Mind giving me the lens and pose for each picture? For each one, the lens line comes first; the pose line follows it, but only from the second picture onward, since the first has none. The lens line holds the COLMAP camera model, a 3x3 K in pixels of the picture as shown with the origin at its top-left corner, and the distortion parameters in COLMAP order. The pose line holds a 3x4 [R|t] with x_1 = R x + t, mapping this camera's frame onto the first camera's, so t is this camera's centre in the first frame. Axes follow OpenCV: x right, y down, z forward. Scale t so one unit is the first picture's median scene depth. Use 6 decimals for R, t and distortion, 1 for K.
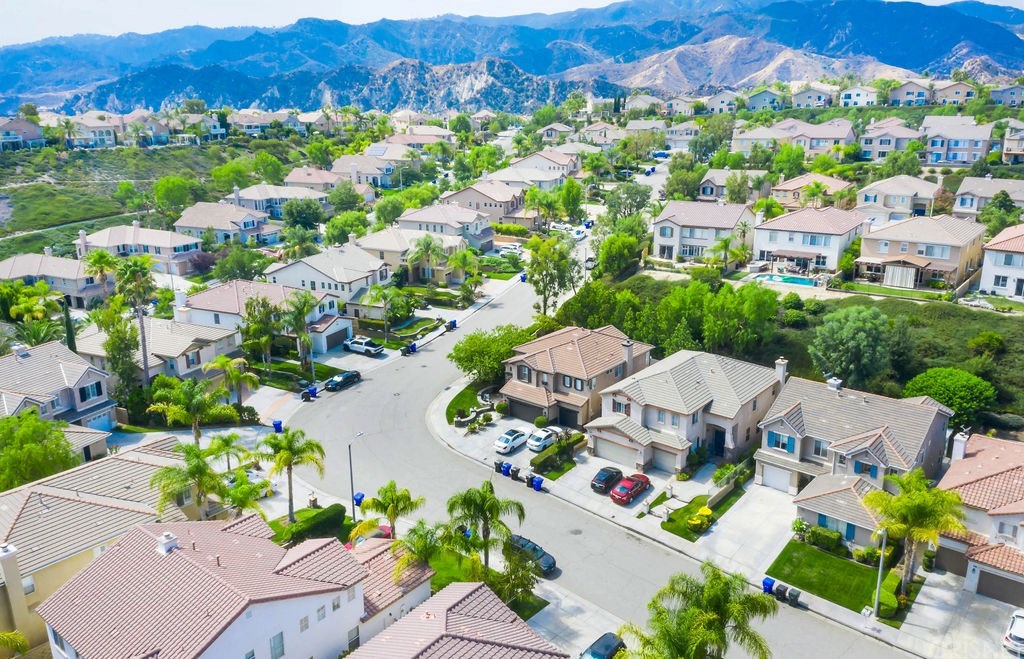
lens RADIAL K [[762.1, 0, 512.0], [0, 762.1, 329.5], [0, 0, 1]] dist [0.206547, -0.269647]
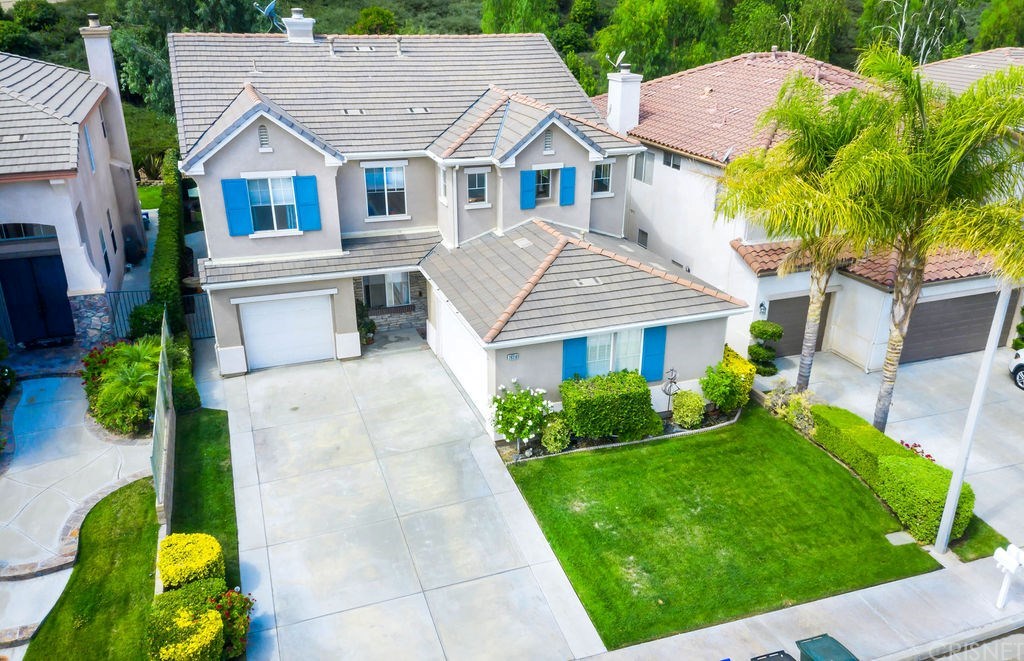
lens RADIAL K [[784.2, 0, 513.8], [0, 784.2, 341.3], [0, 0, 1]] dist [0.226665, -0.299507]
pose [[0.501125, -0.331922, 0.799188, 0.131605], [0.241398, 0.940475, 0.239235, 0.142736], [-0.831024, 0.073036, 0.551420, 0.764741]]
